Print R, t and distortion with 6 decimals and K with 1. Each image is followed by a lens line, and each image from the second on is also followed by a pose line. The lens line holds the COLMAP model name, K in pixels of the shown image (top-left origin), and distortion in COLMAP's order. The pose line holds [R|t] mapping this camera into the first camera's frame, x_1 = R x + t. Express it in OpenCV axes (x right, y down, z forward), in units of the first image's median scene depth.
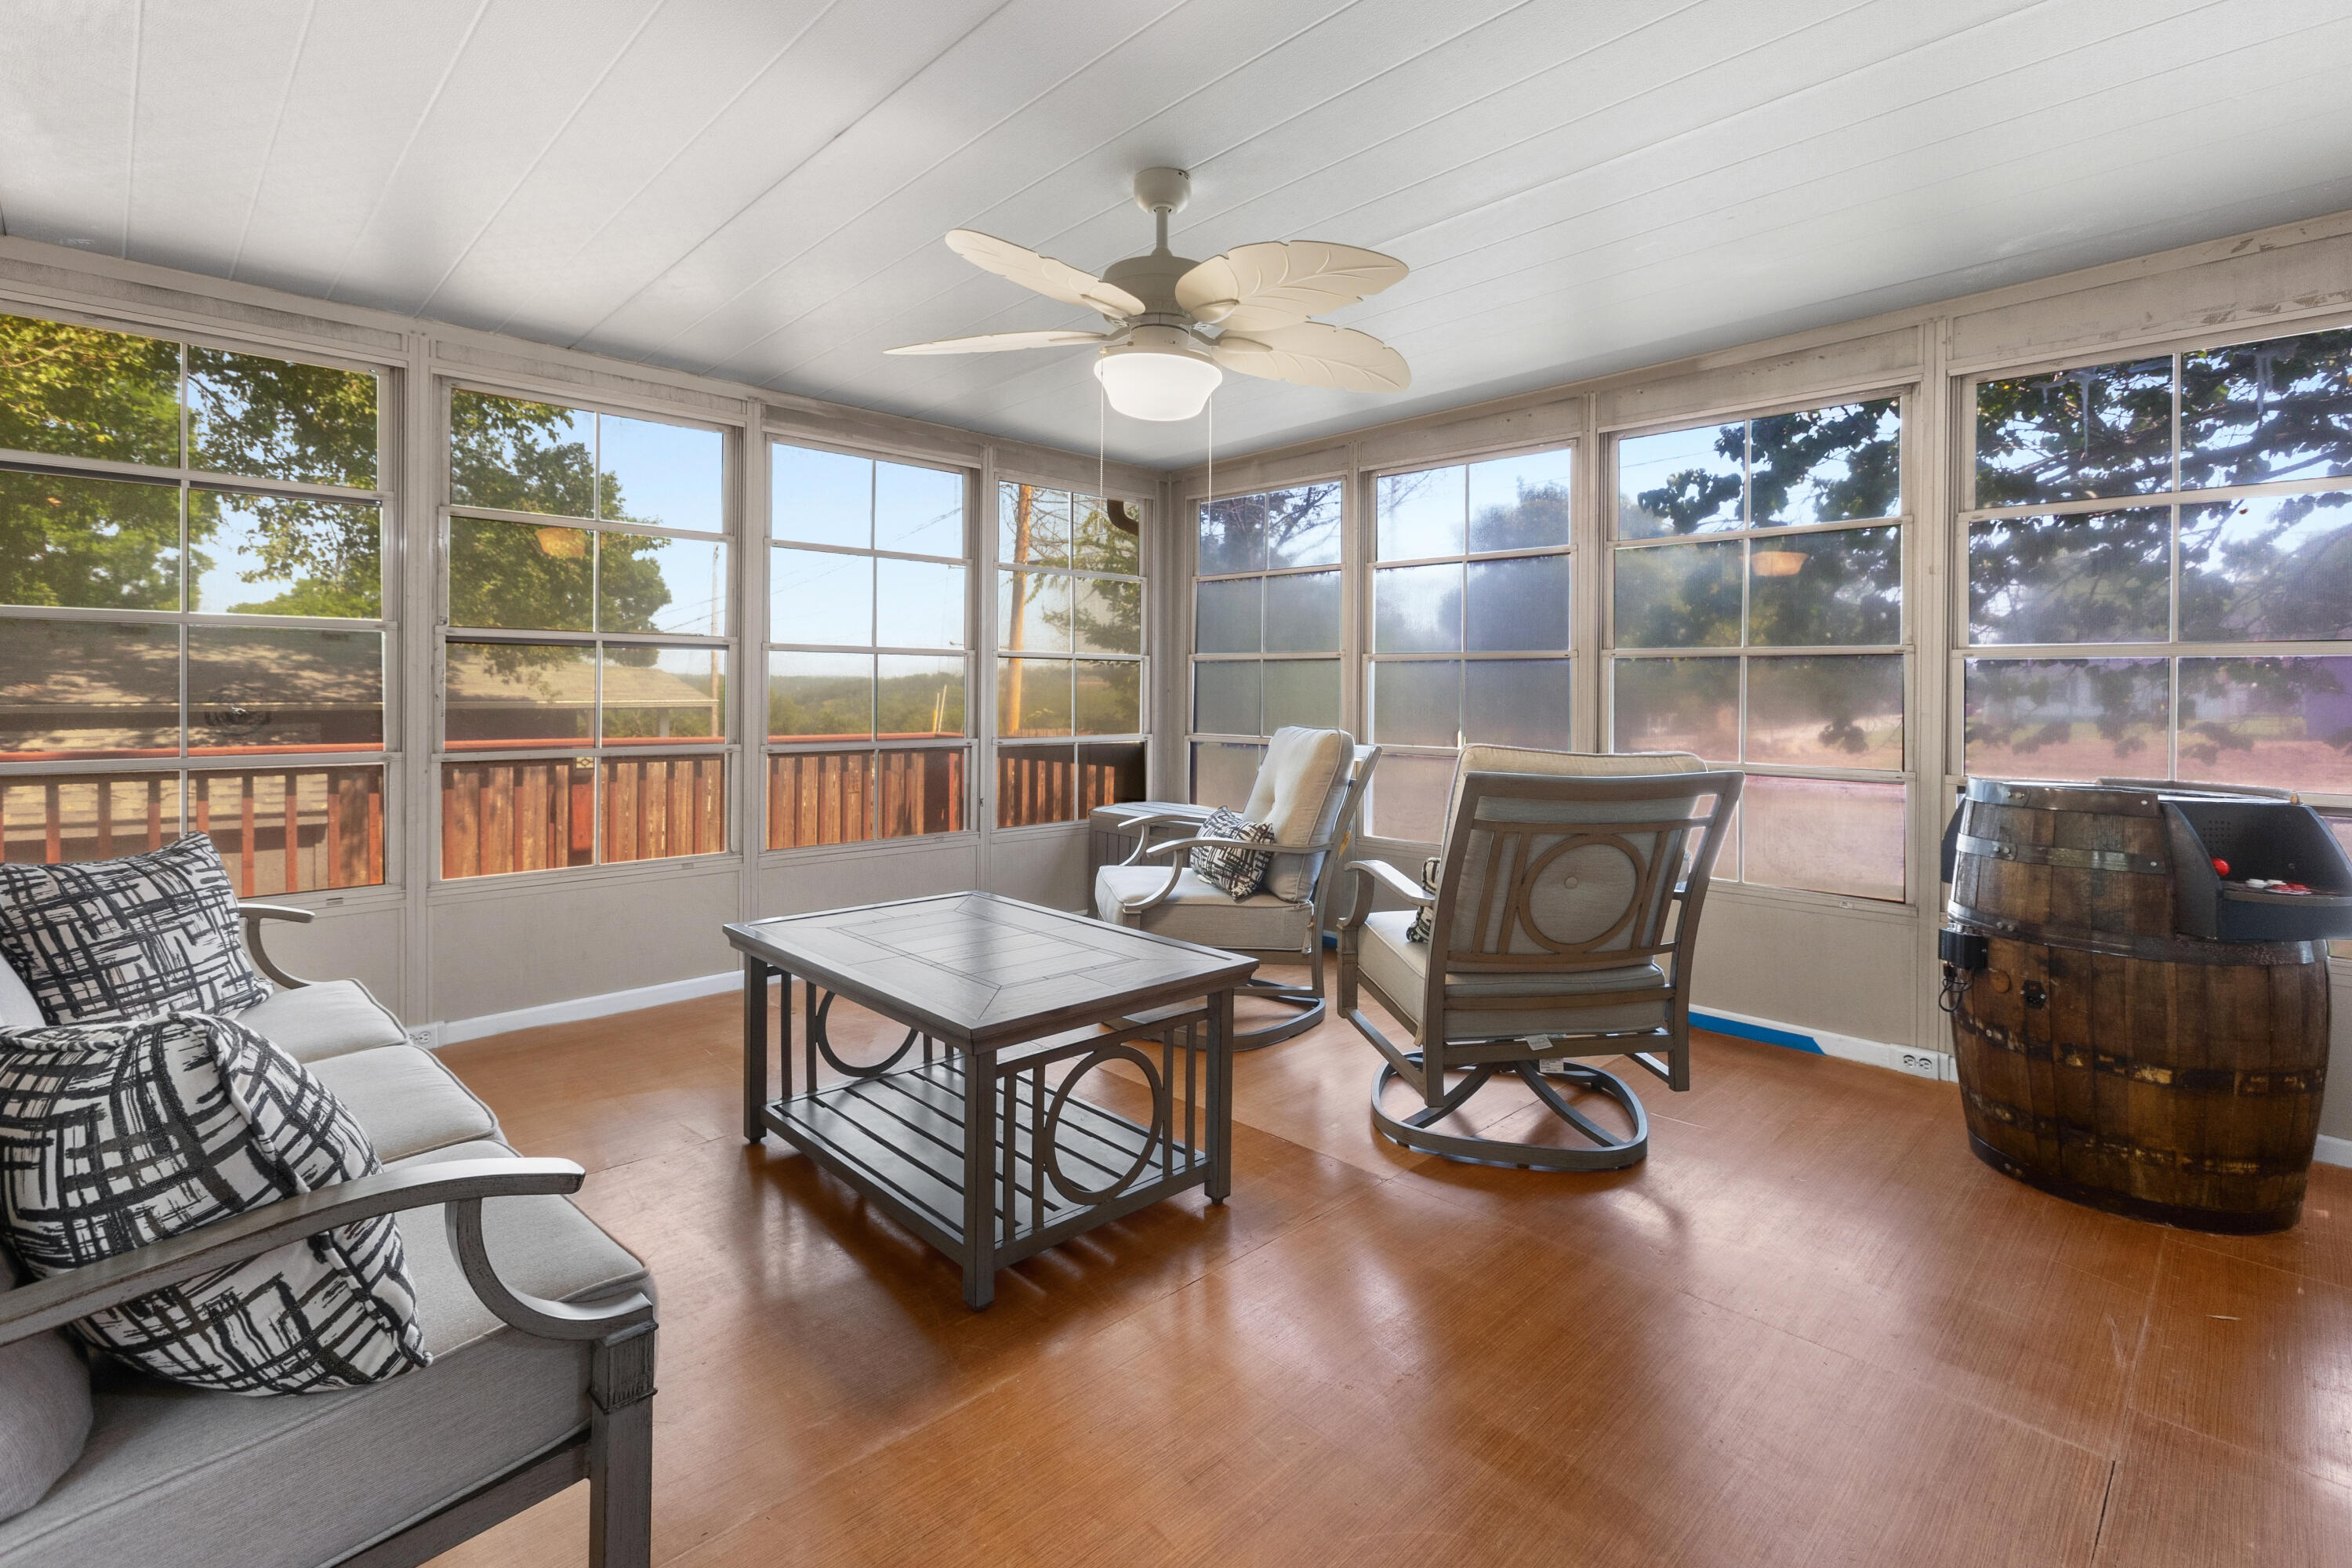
lens RADIAL K [[1070.1, 0, 1174.5], [0, 1070.1, 697.6], [0, 0, 1]] dist [-0.004753, 0.004276]
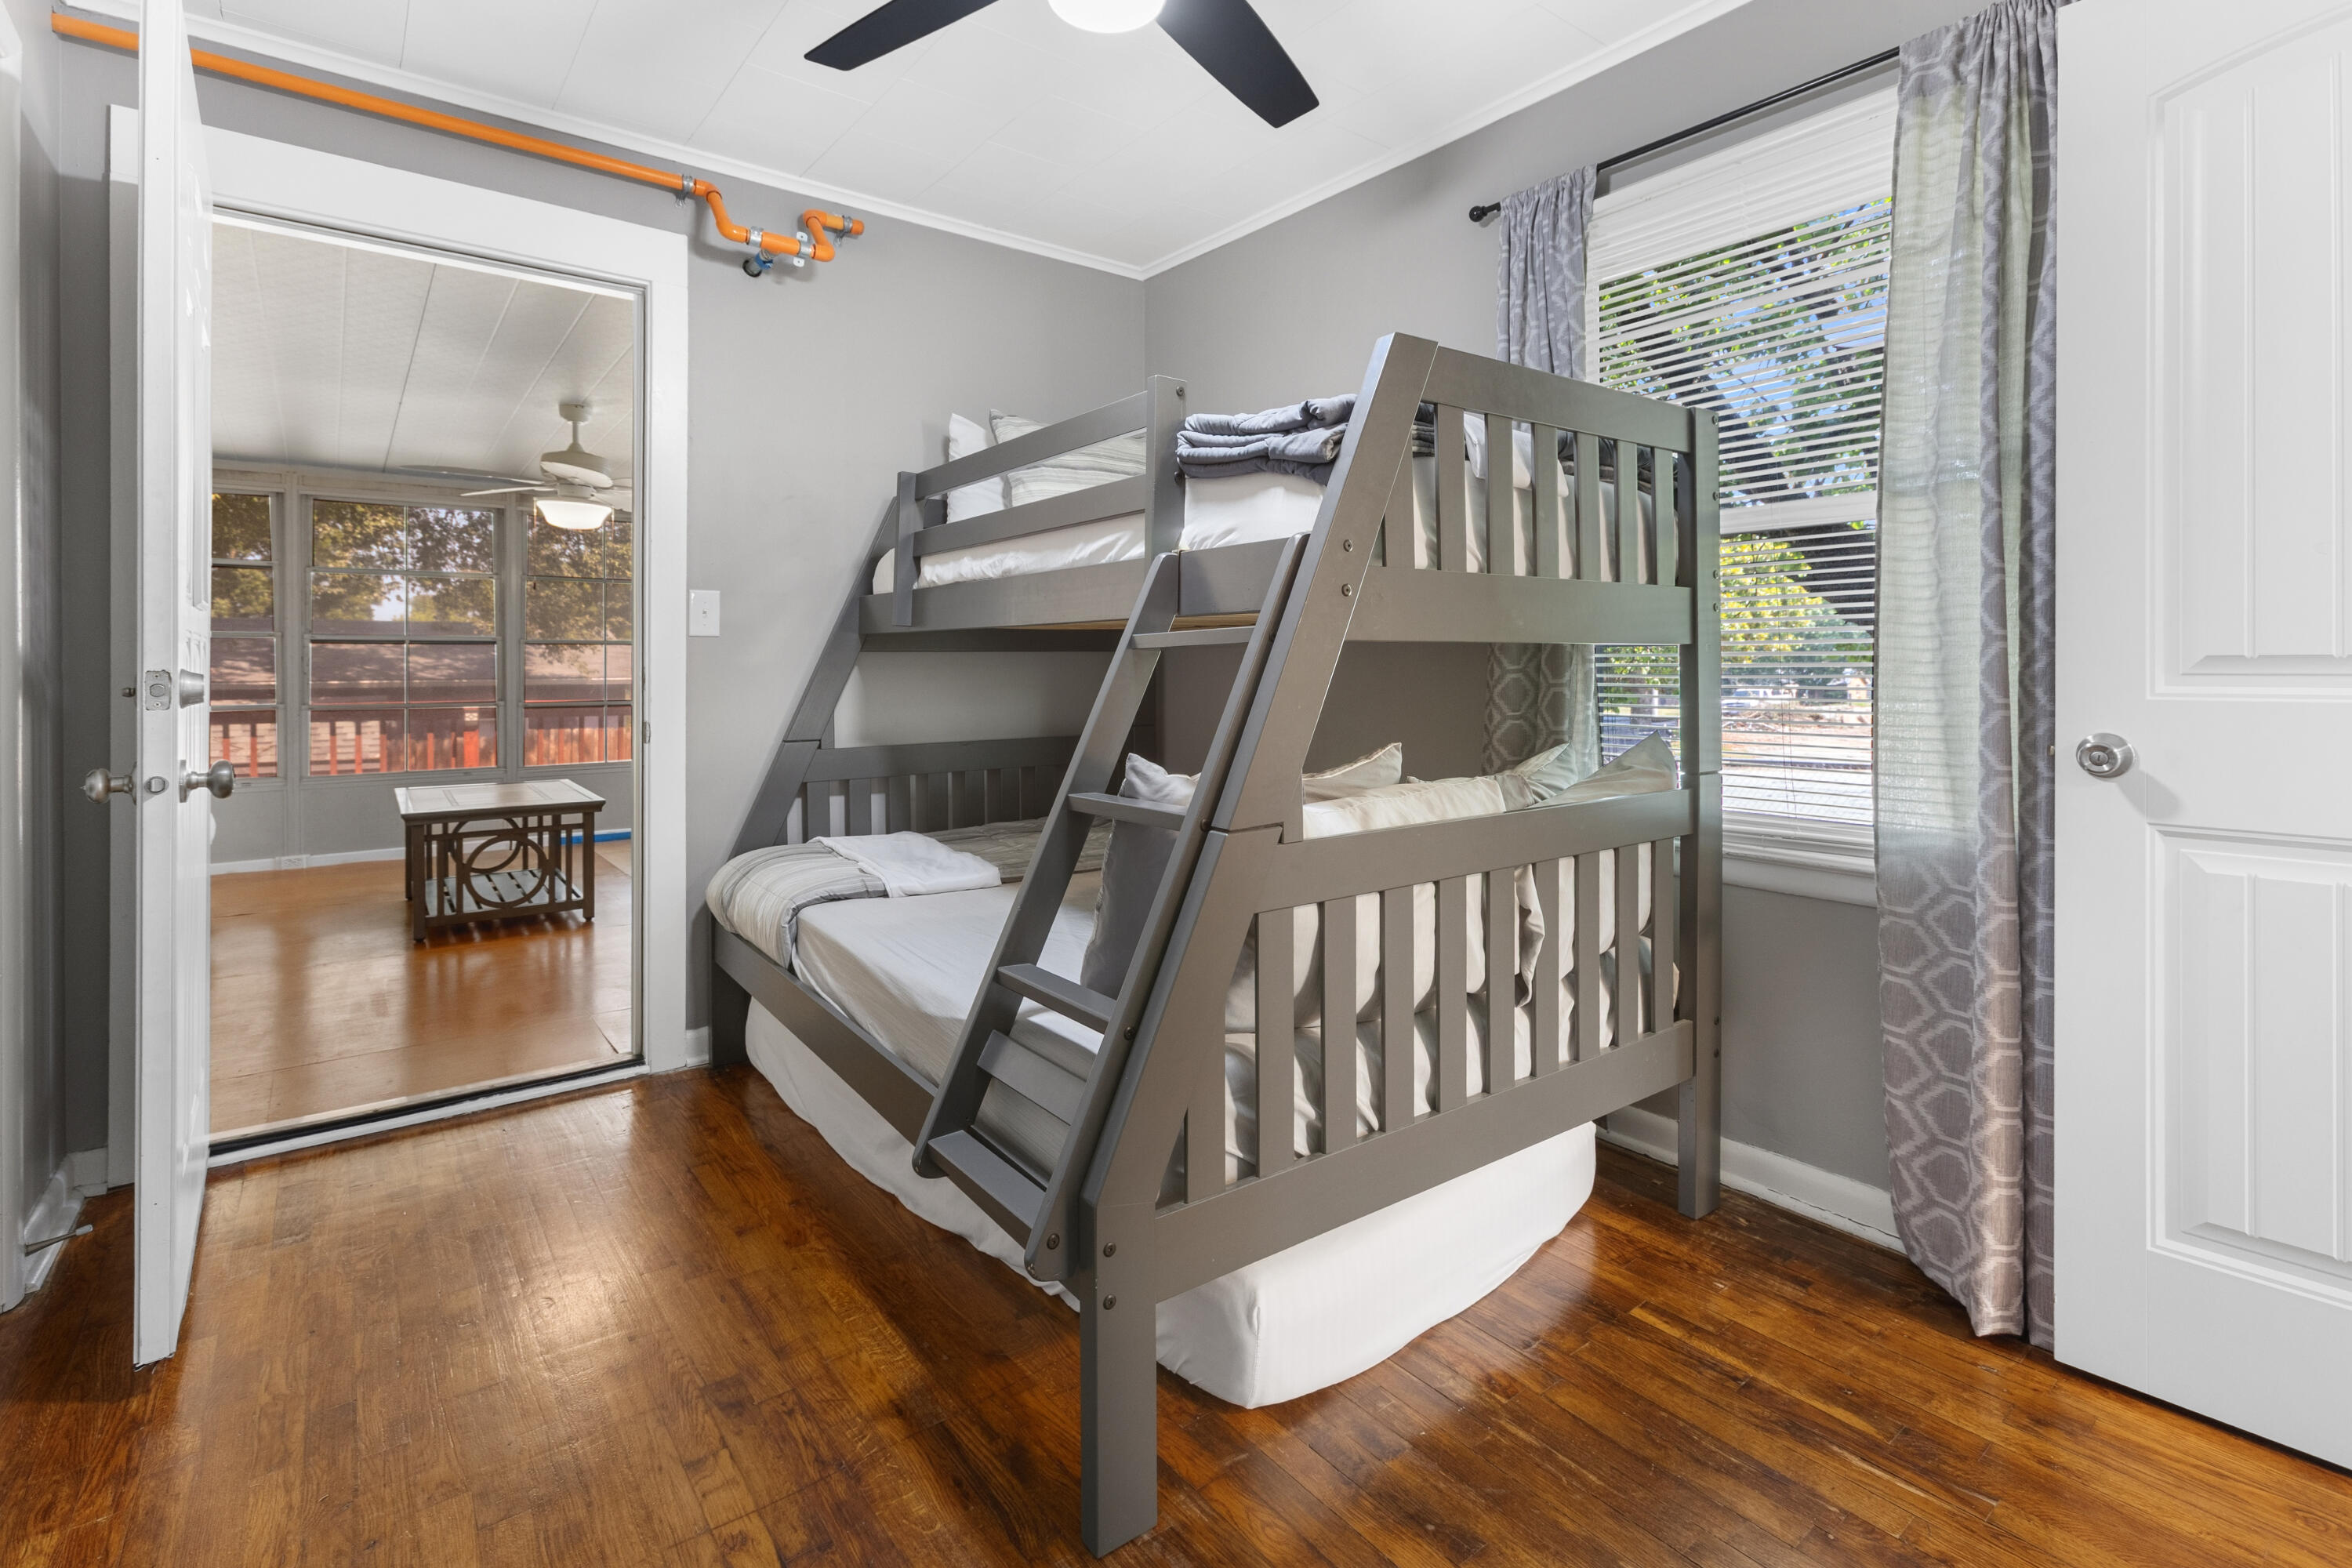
lens RADIAL K [[1070.1, 0, 1127.6], [0, 1070.1, 671.6], [0, 0, 1]] dist [-0.004753, 0.004276]
pose [[0.992763, -0.011174, -0.119568, 0.902518], [0.011331, 0.999936, 0.000633, 0.009870], [0.119553, -0.001983, 0.992826, -0.618901]]
